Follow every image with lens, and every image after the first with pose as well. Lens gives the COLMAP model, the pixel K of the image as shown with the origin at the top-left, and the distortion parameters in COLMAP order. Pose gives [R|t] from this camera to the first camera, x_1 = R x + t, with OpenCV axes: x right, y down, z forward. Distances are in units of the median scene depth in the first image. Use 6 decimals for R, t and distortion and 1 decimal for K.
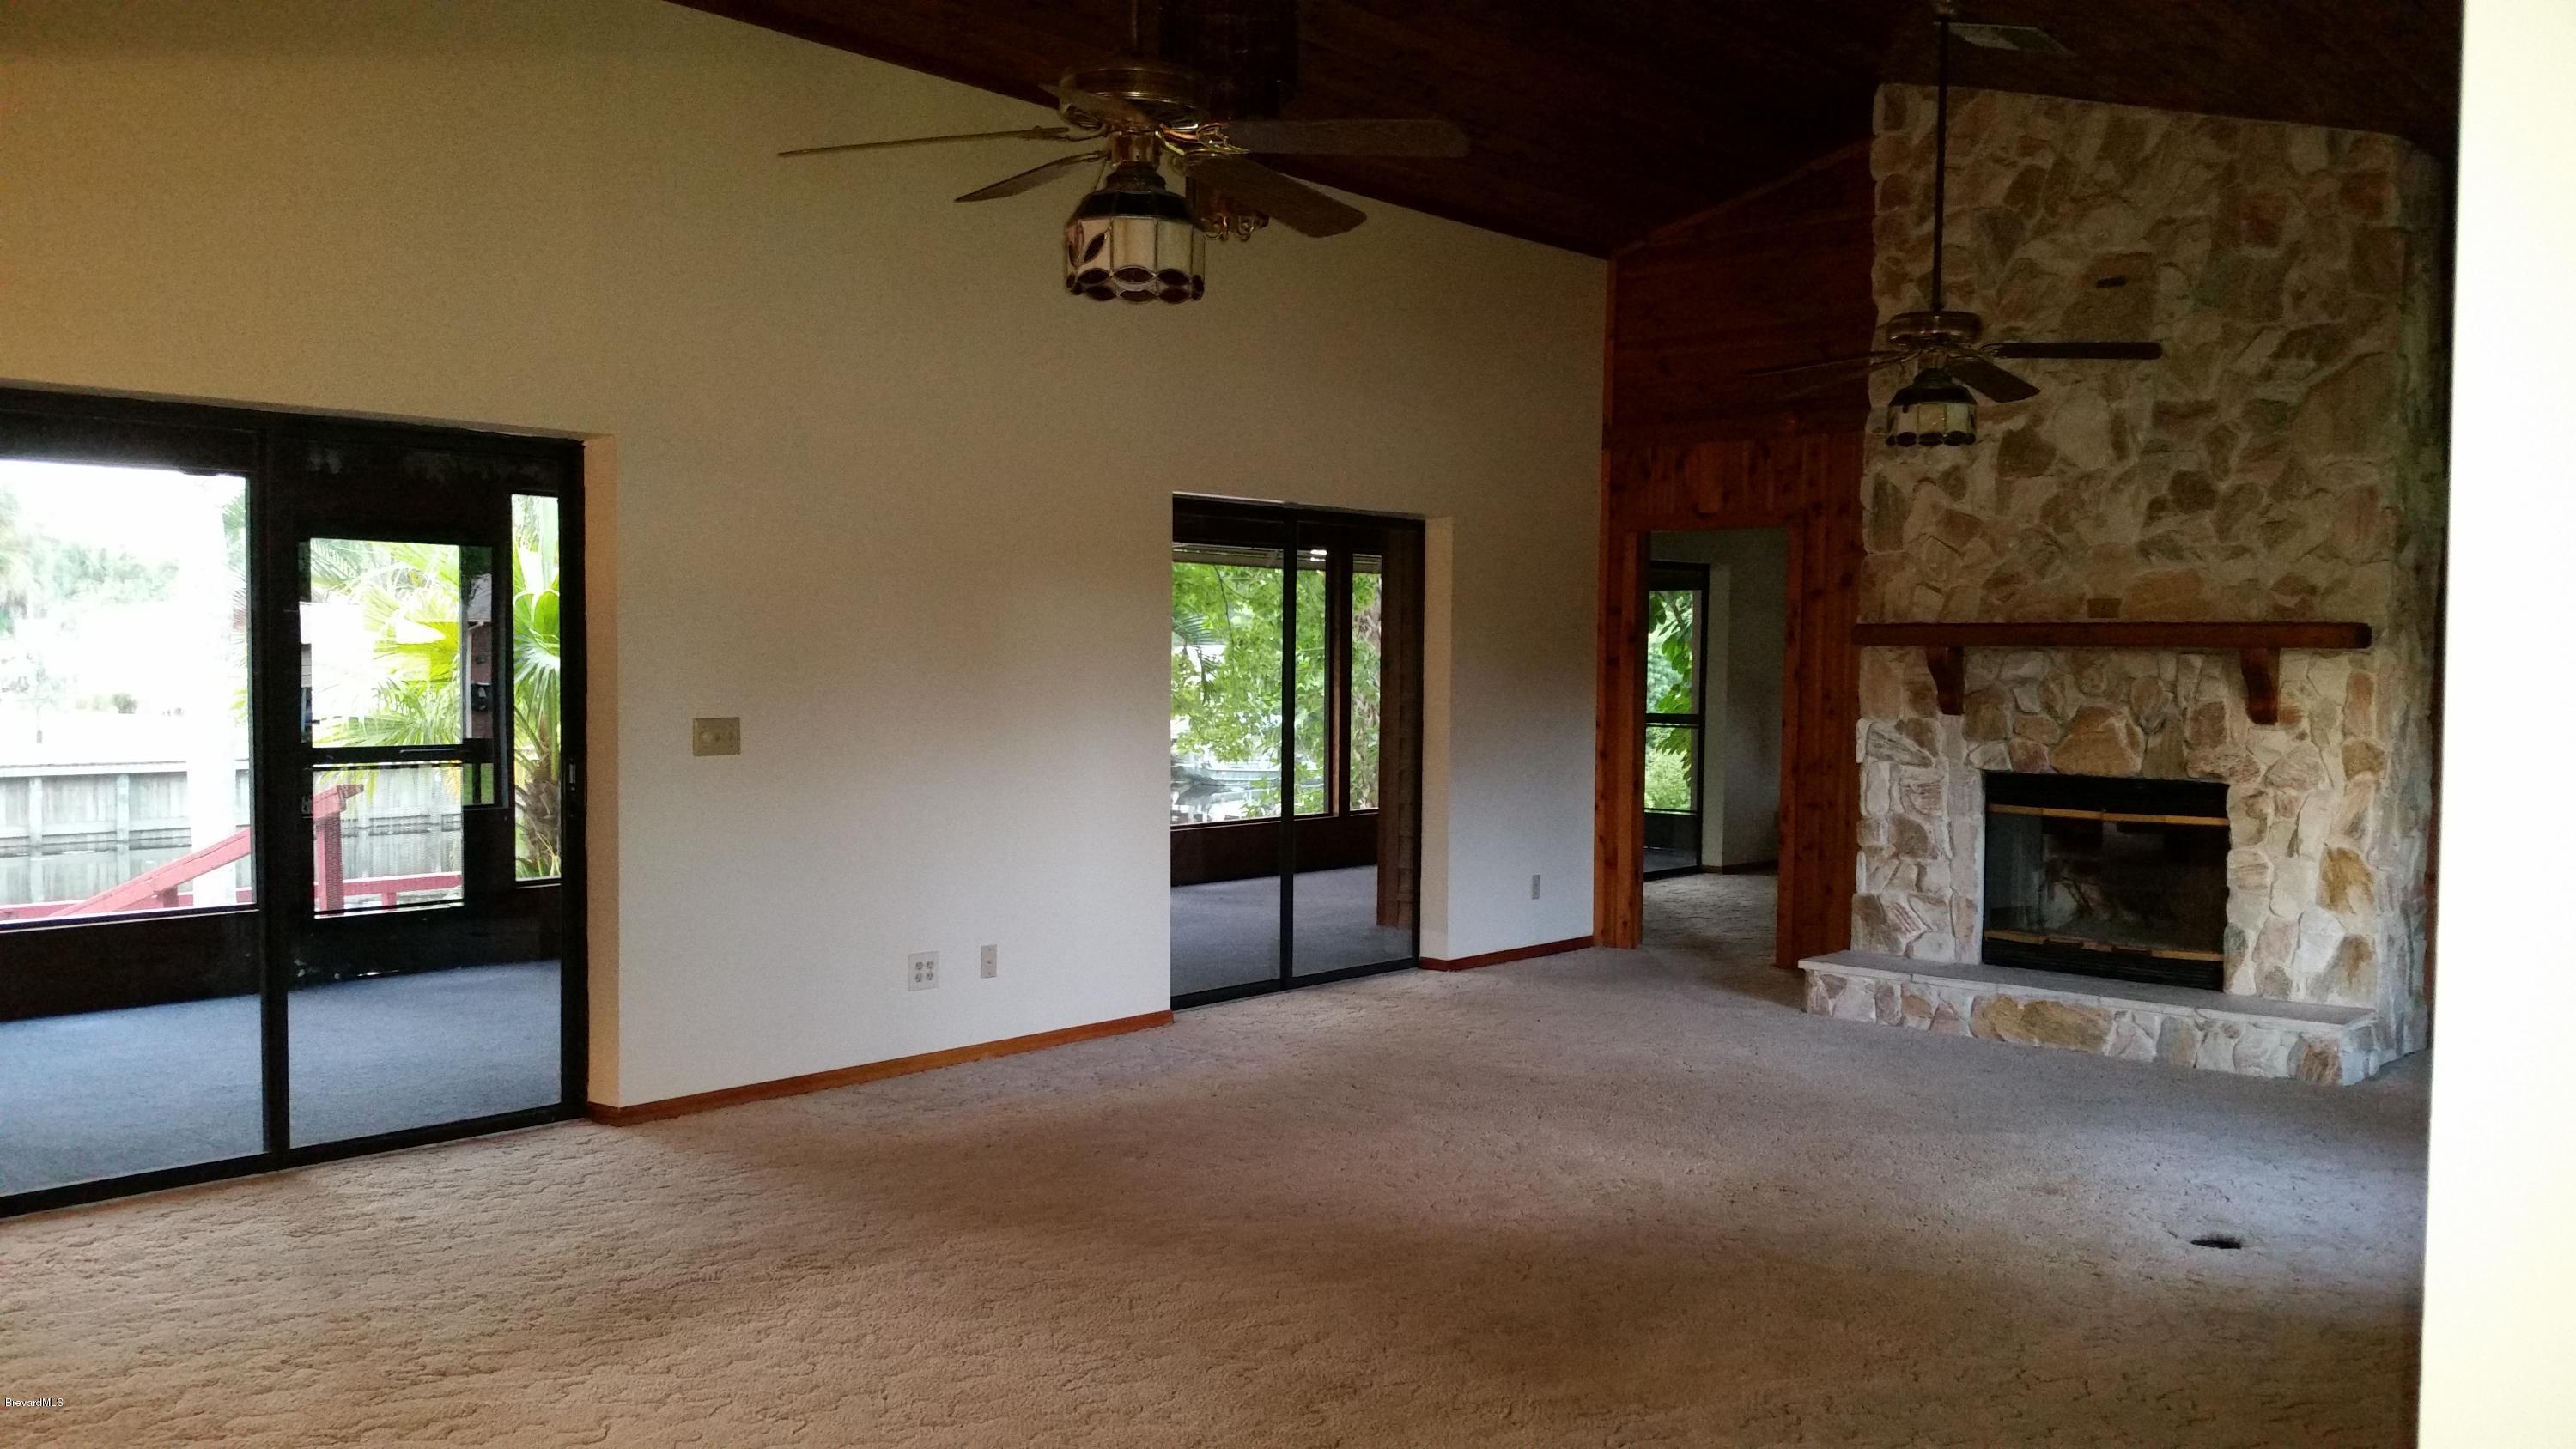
lens RADIAL K [[2087.1, 0, 1301.6], [0, 2087.1, 728.6], [0, 0, 1]] dist [0.183111, -0.382962]
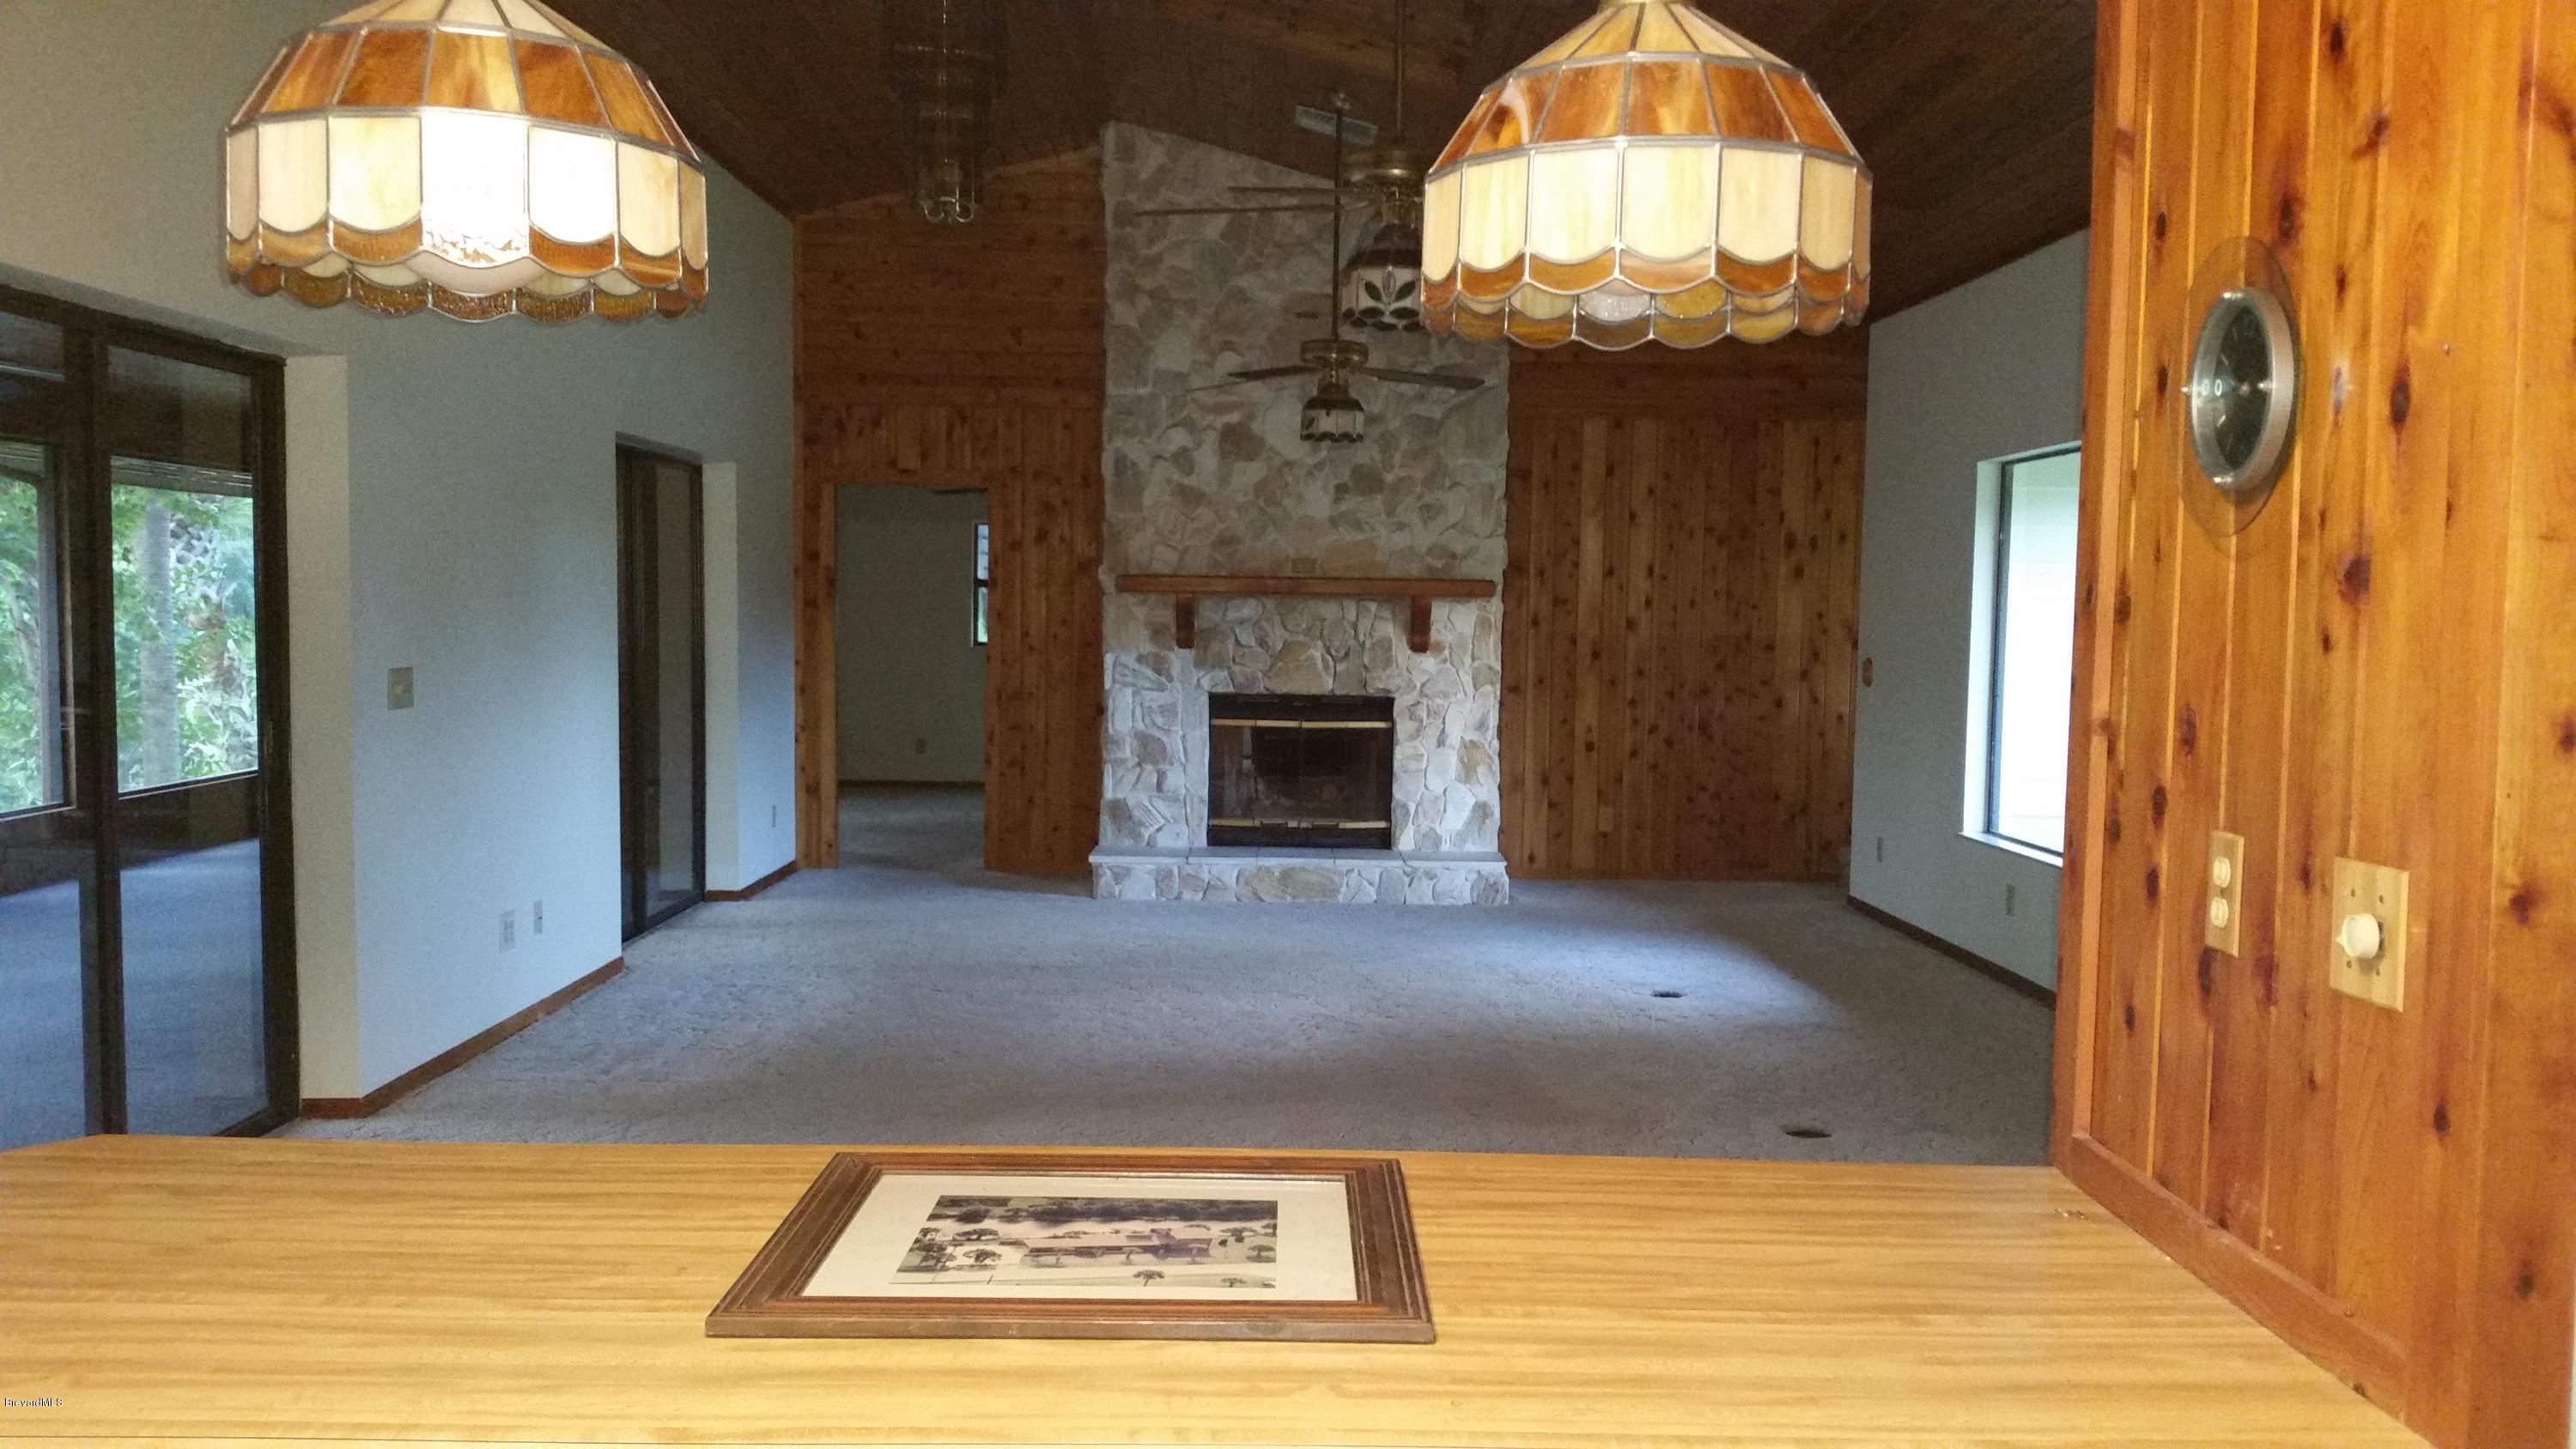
lens RADIAL K [[2082.6, 0, 1285.0], [0, 2082.6, 716.2], [0, 0, 1]] dist [0.168489, -0.001140]
pose [[0.759267, -0.034248, 0.649877, -0.461914], [0.017442, 0.999326, 0.032286, -0.005611], [-0.650545, -0.013178, 0.759353, 0.032050]]
